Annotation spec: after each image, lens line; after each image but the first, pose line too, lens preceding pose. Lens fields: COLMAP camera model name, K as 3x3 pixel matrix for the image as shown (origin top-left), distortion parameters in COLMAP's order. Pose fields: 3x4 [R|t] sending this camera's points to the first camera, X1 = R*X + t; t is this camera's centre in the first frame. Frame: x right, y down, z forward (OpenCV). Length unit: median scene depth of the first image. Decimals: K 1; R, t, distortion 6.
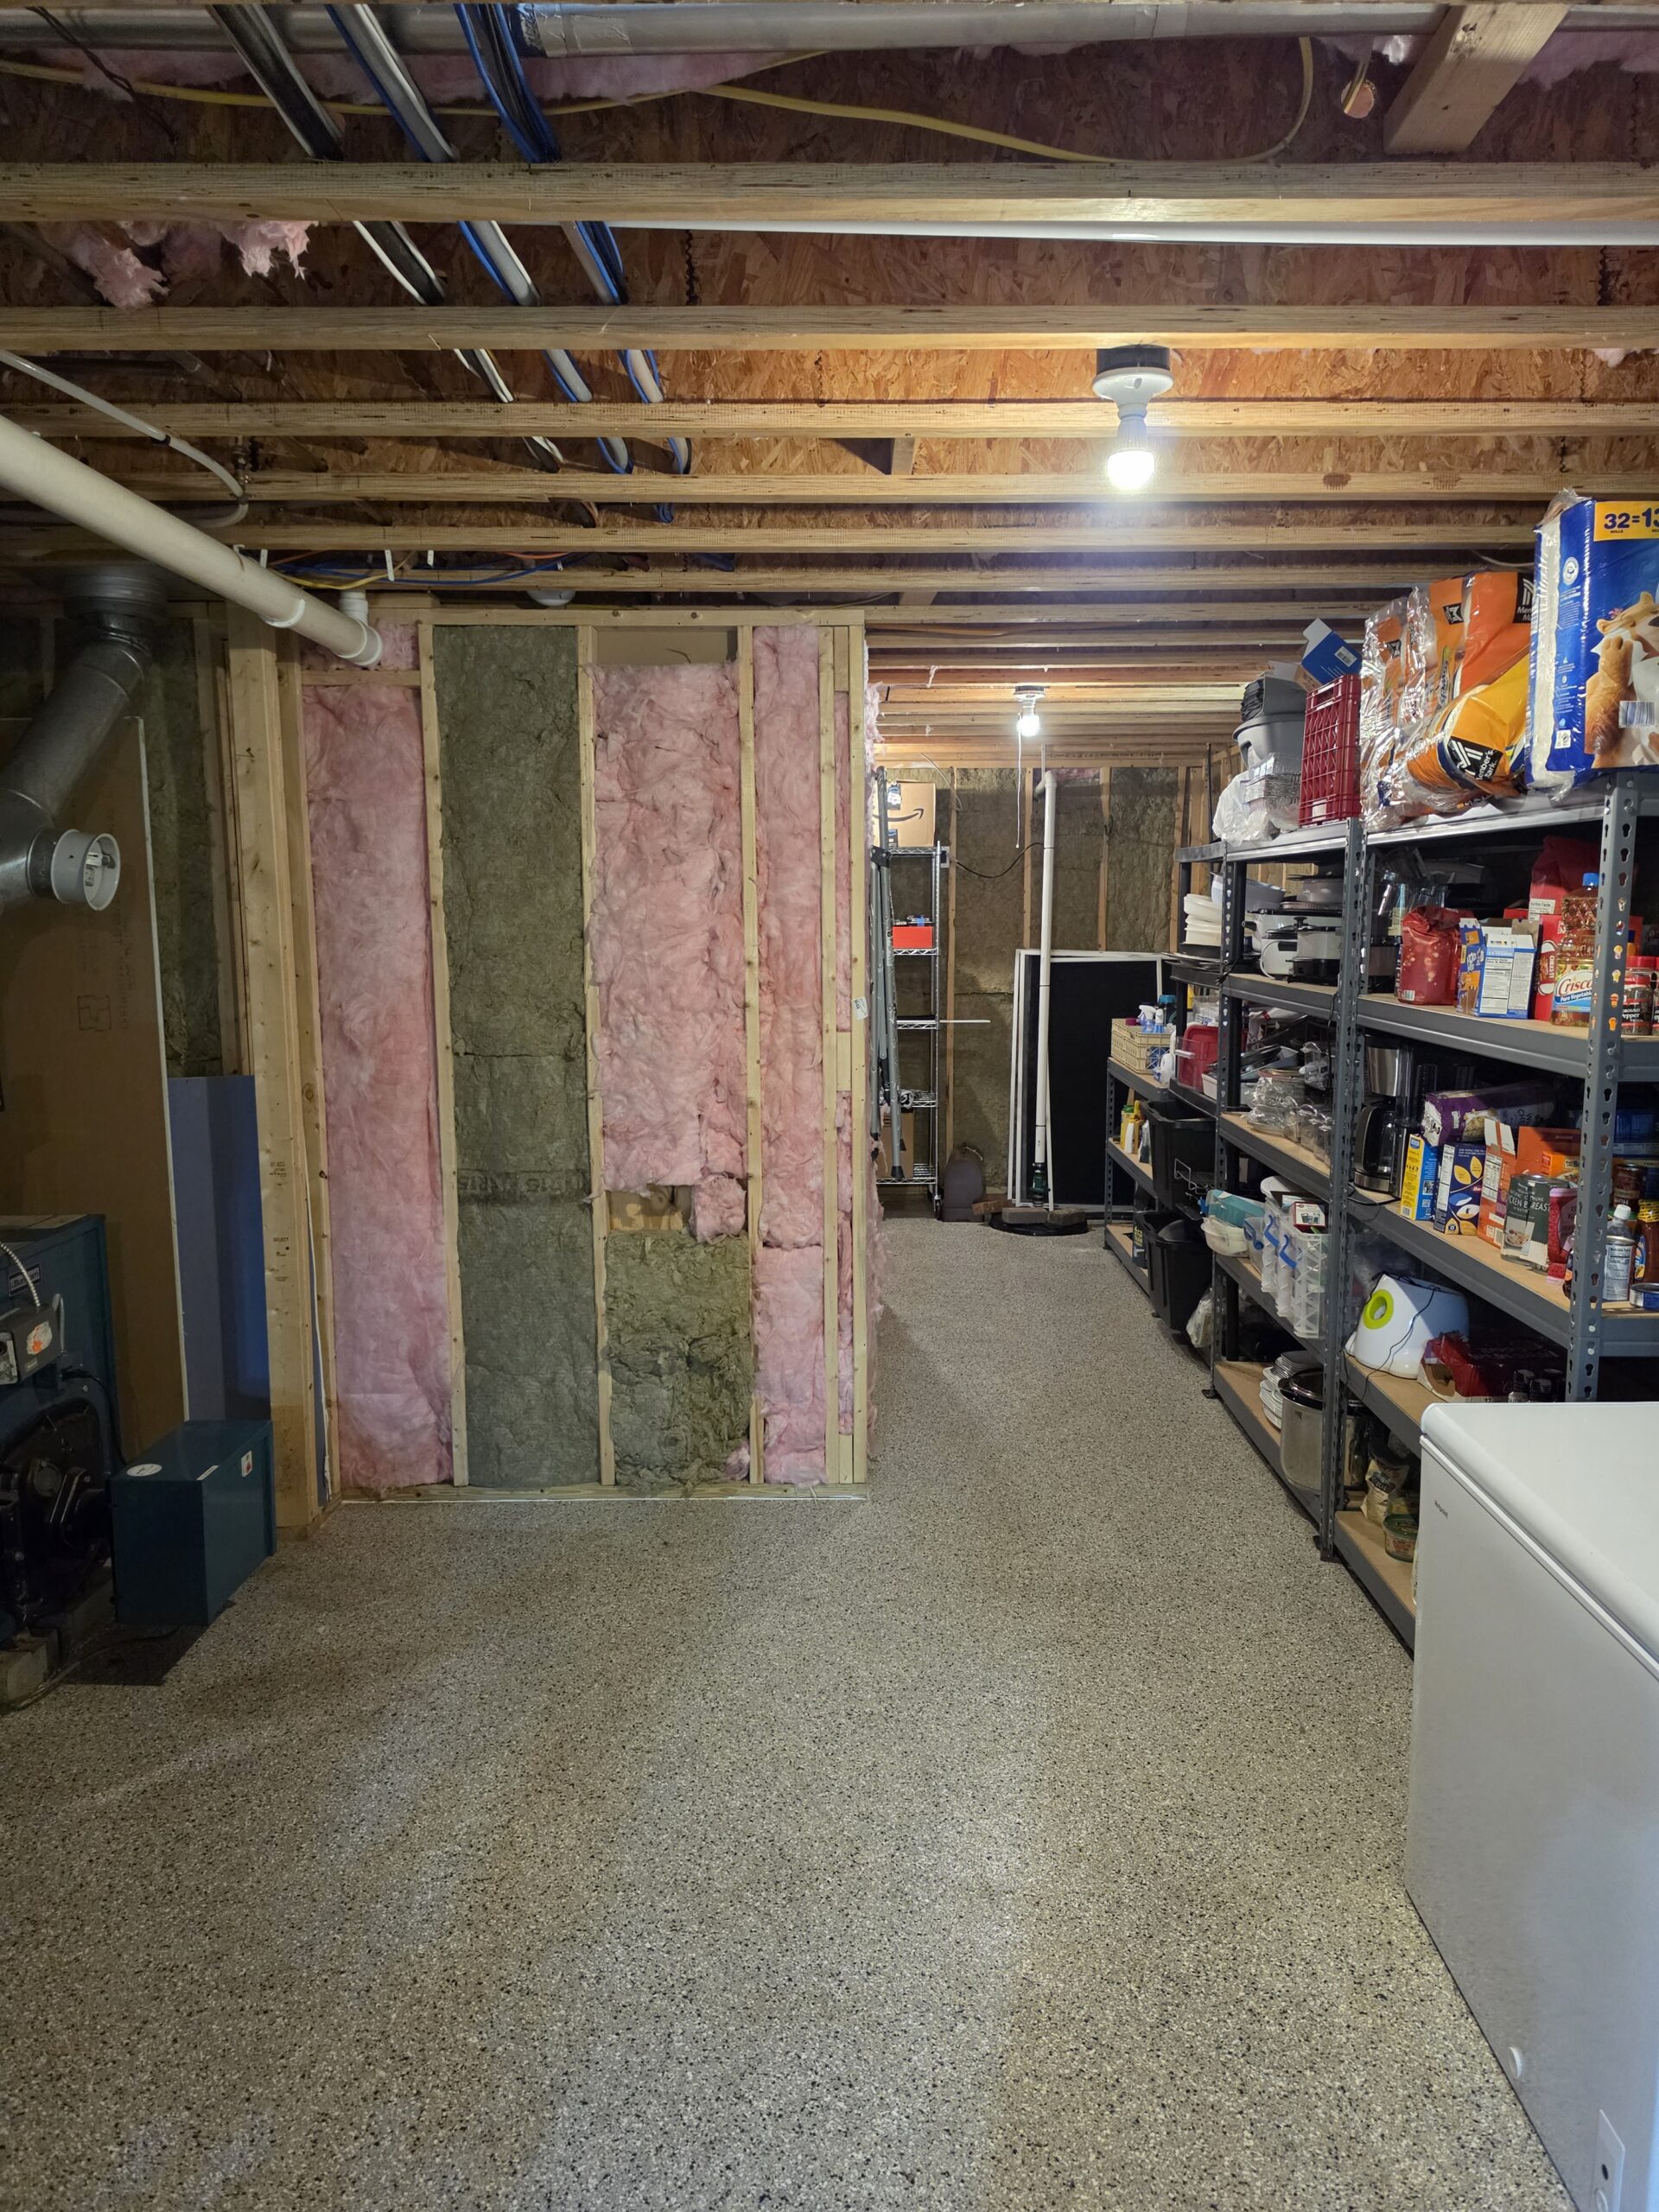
lens RADIAL K [[1528.7, 0, 830.8], [0, 1528.7, 1111.5], [0, 0, 1]] dist [0.041484, -0.059150]
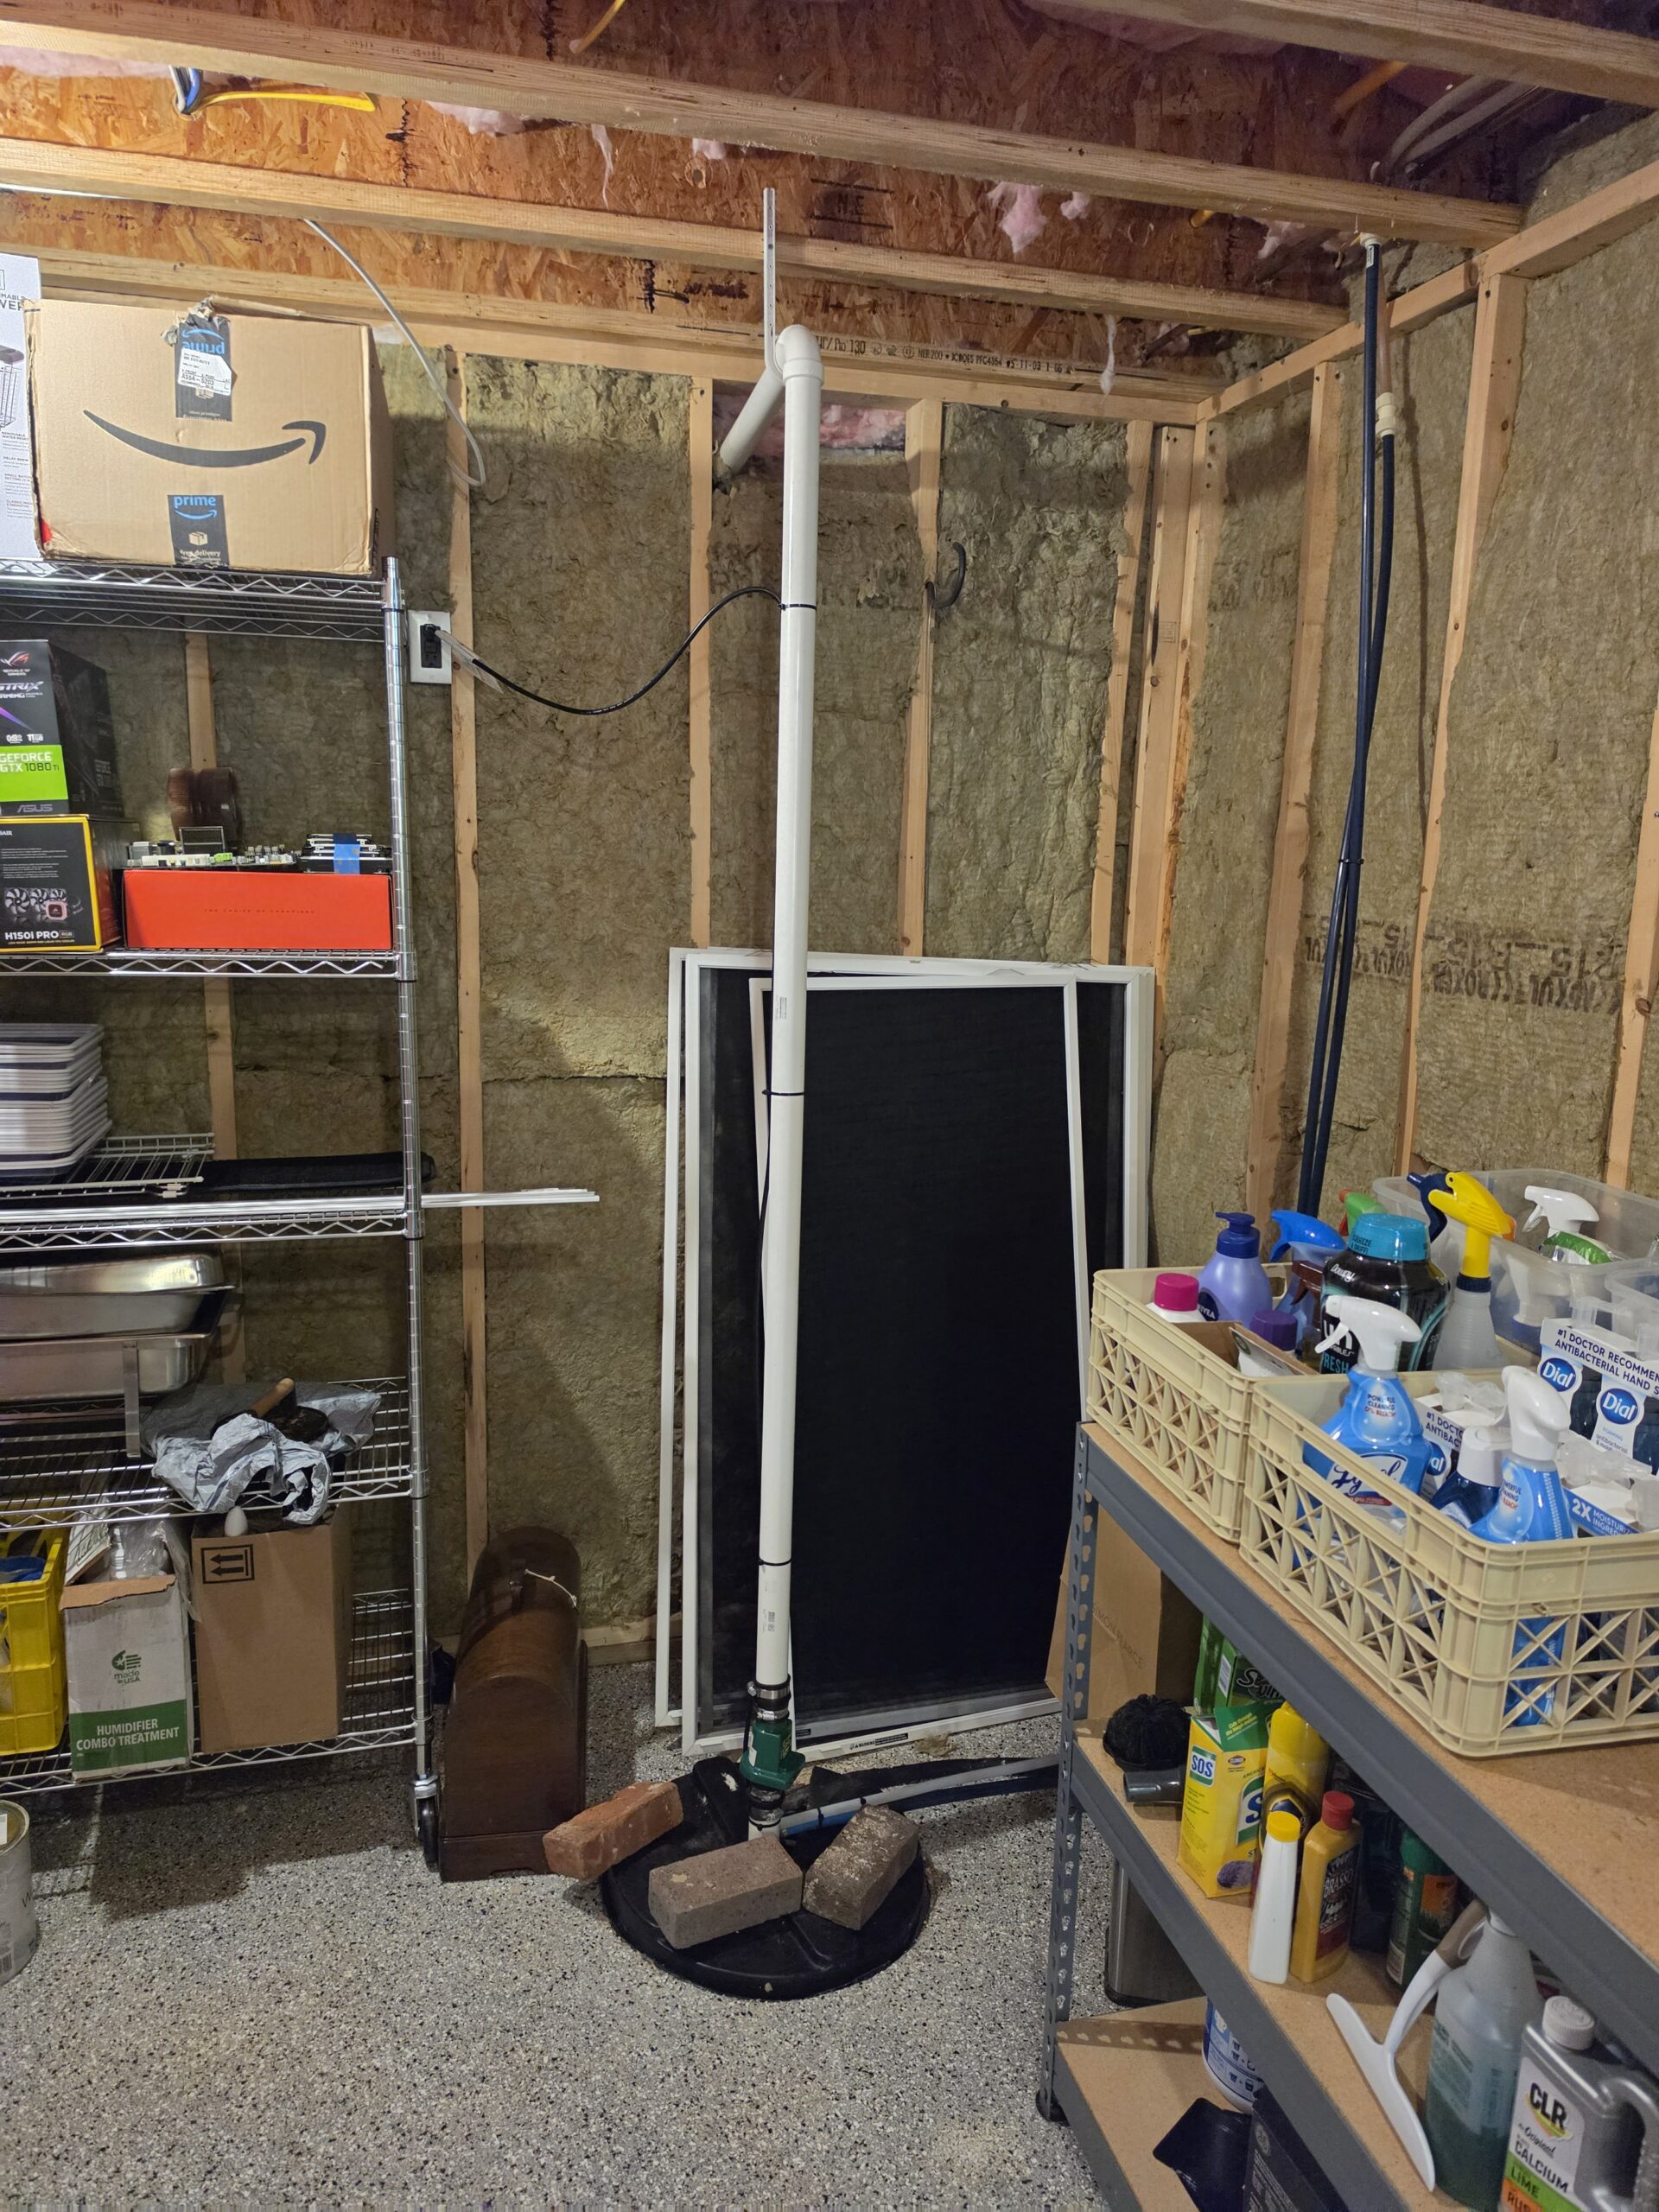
lens RADIAL K [[1528.7, 0, 826.7], [0, 1528.7, 1104.2], [0, 0, 1]] dist [0.041484, -0.059150]
pose [[0.971038, -0.015586, 0.238416, 0.180217], [0.015988, 0.999872, 0.000248, -0.172687], [-0.238390, 0.003571, 0.971163, 1.613808]]
